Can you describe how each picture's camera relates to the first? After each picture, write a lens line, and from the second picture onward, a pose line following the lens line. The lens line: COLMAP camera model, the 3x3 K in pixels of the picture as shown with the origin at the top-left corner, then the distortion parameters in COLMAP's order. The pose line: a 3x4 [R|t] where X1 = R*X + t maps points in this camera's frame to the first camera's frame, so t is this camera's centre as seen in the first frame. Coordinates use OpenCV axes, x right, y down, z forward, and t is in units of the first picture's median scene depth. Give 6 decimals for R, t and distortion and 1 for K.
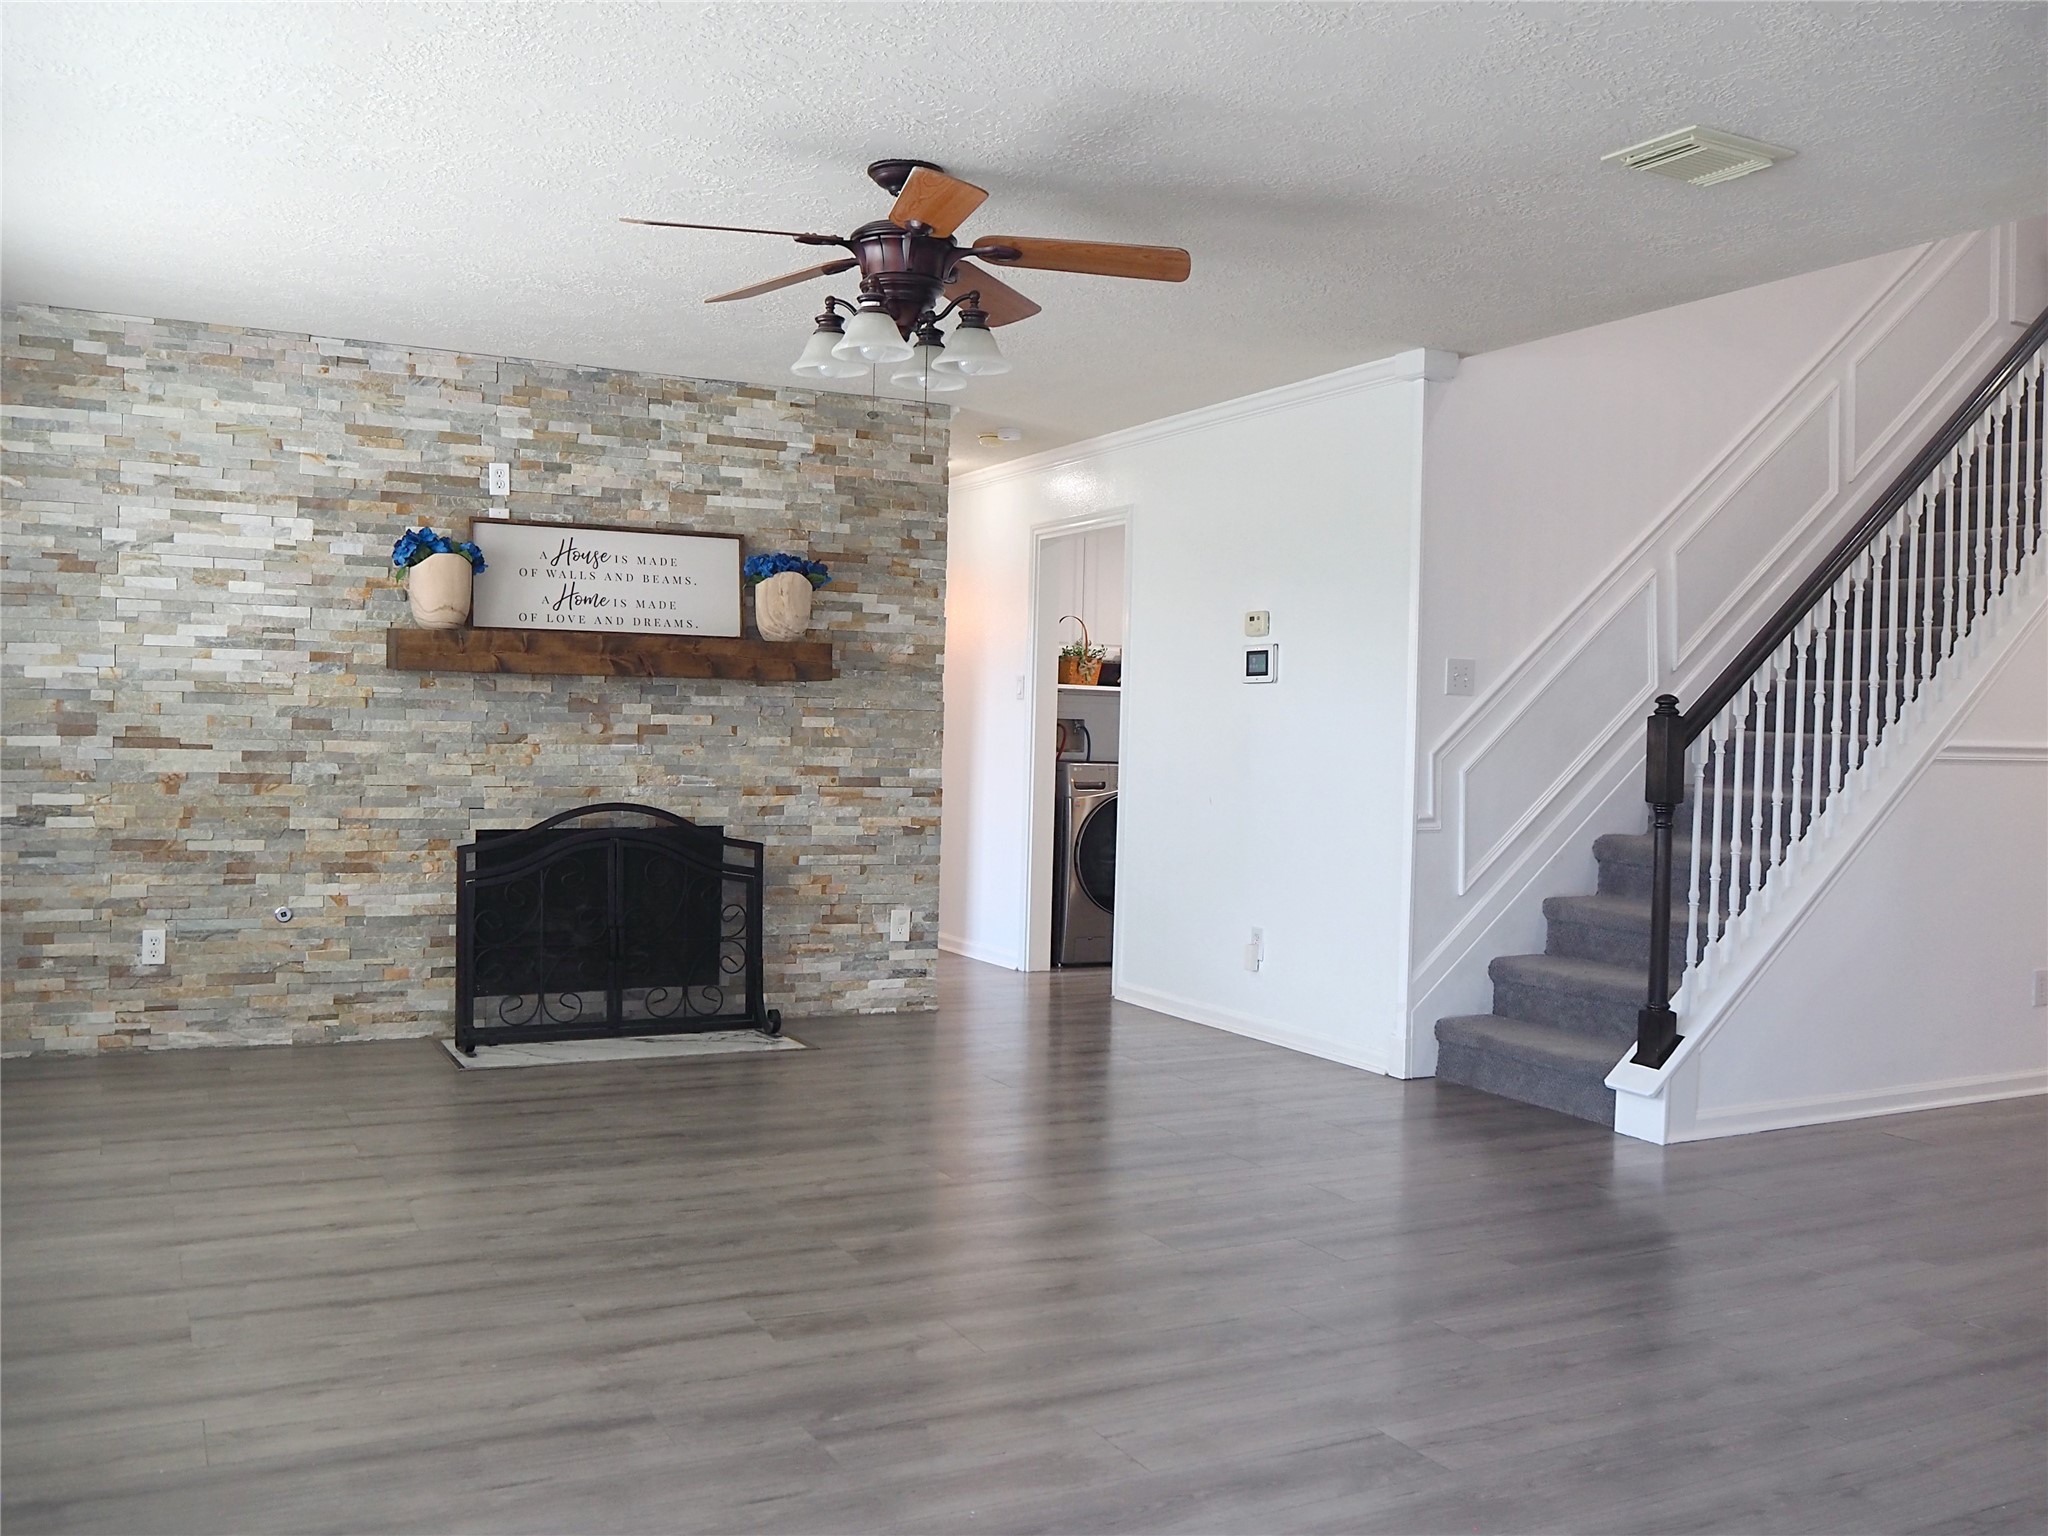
lens RADIAL K [[1709.0, 0, 1024.0], [0, 1709.0, 768.0], [0, 0, 1]] dist [-0.065205, 0.018622]
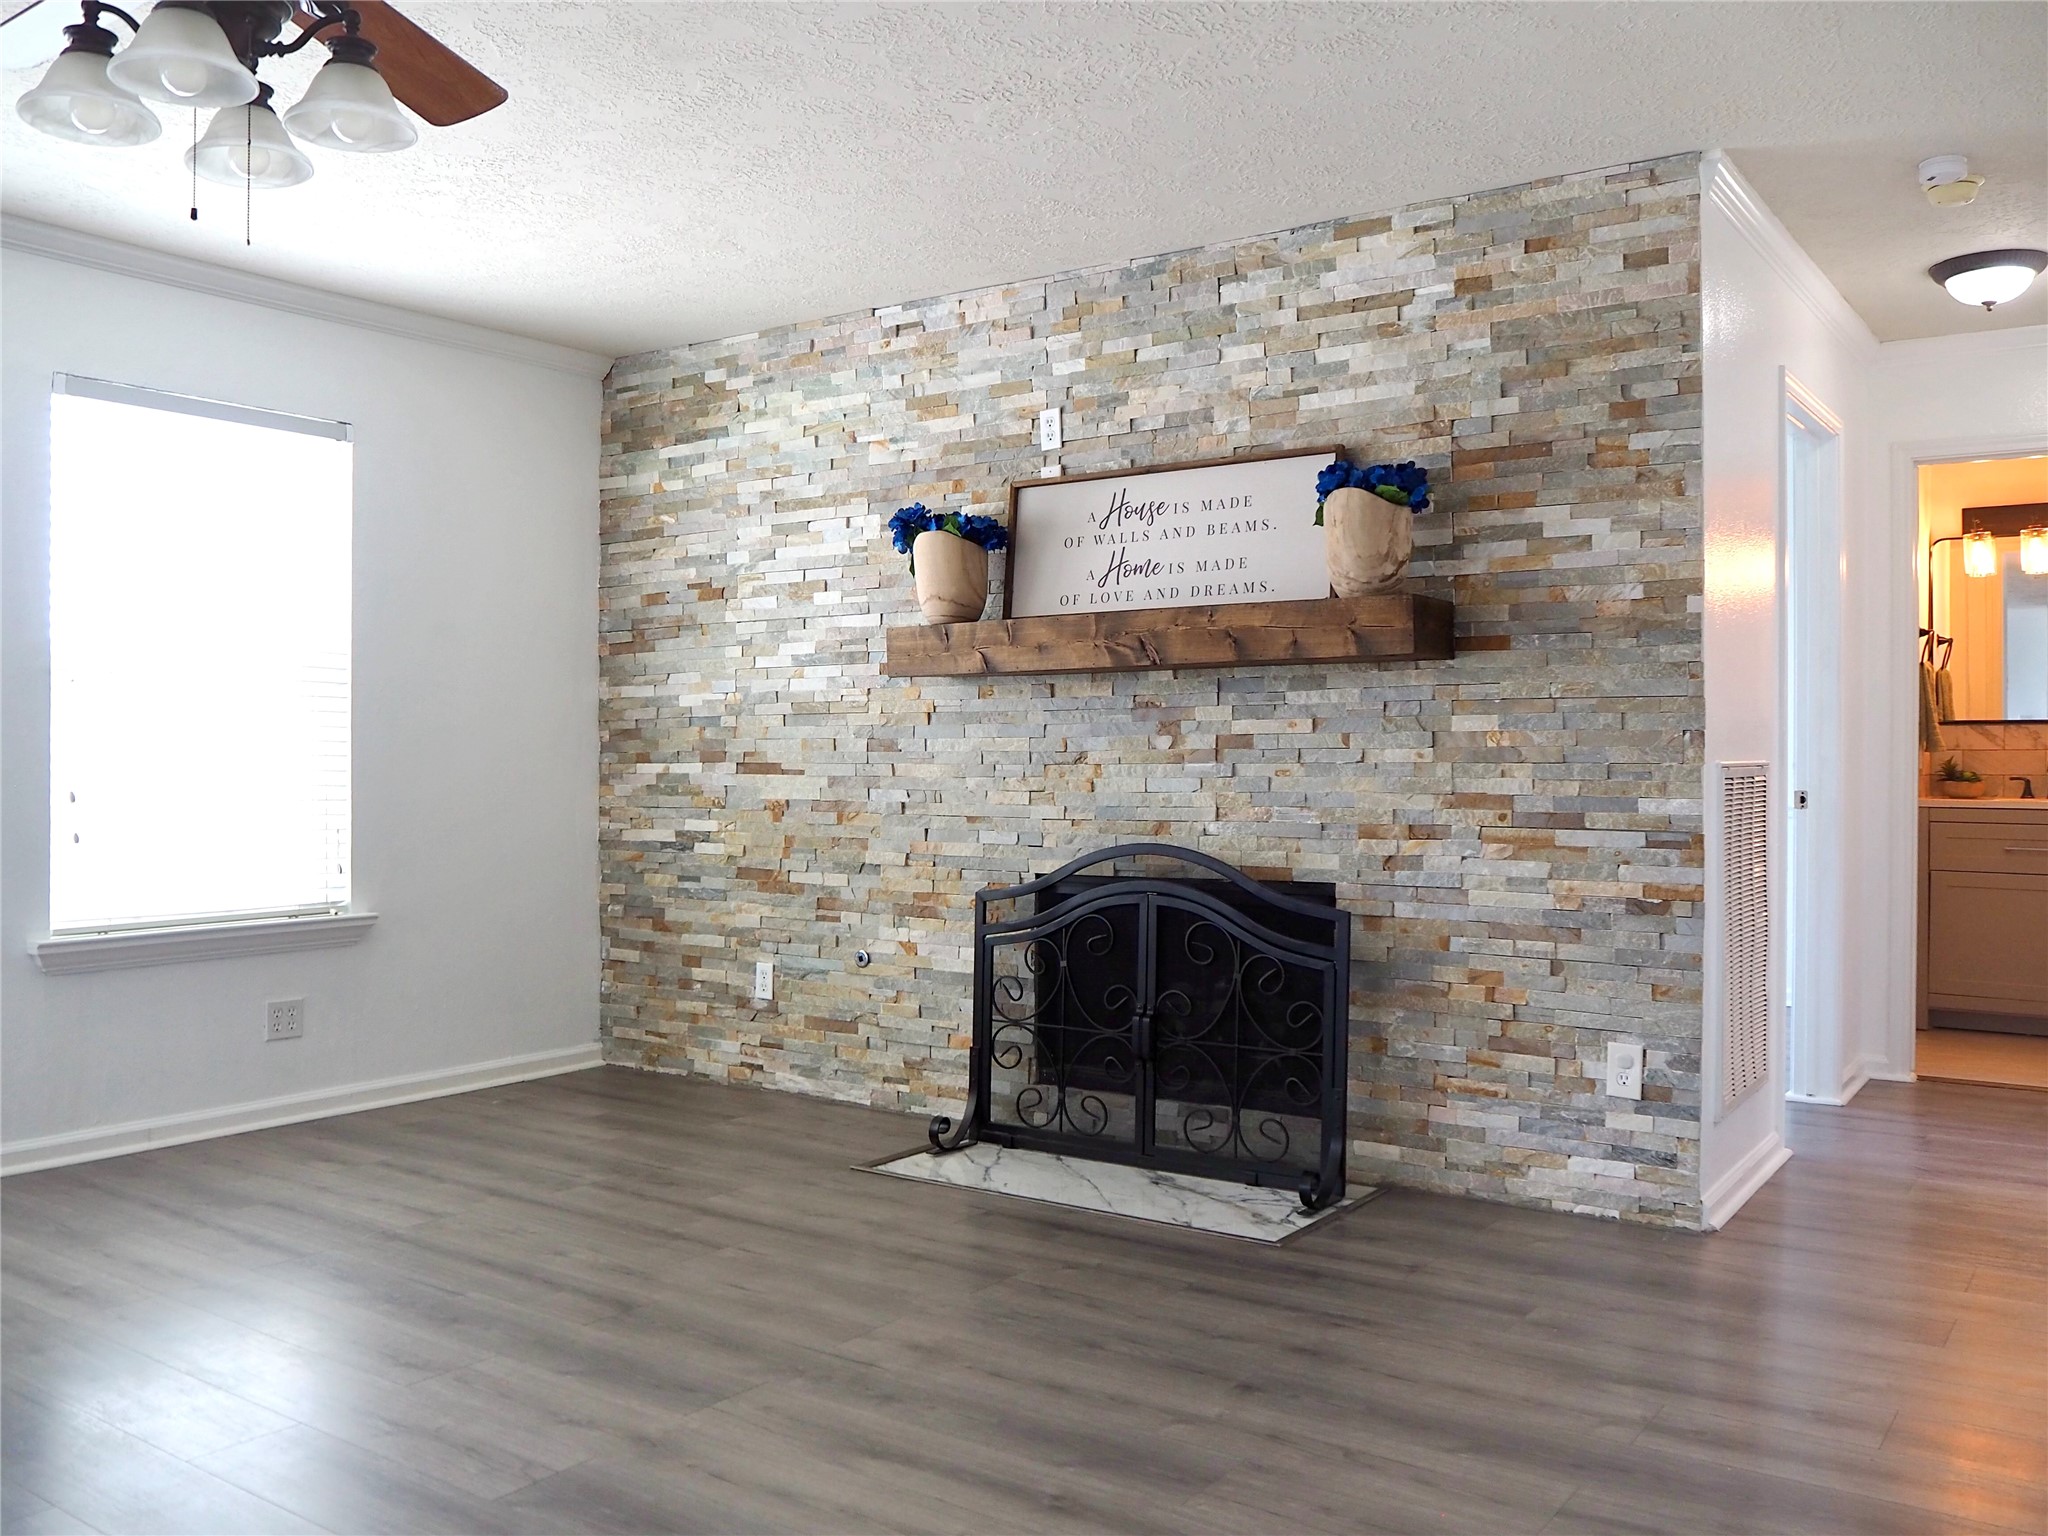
lens RADIAL K [[1709.0, 0, 1024.0], [0, 1709.0, 768.0], [0, 0, 1]] dist [-0.065205, 0.018622]
pose [[0.464907, -0.017040, -0.885195, 0.384185], [-0.008921, 0.999674, -0.023929, 0.006277], [0.885314, 0.019021, 0.464604, 0.622351]]
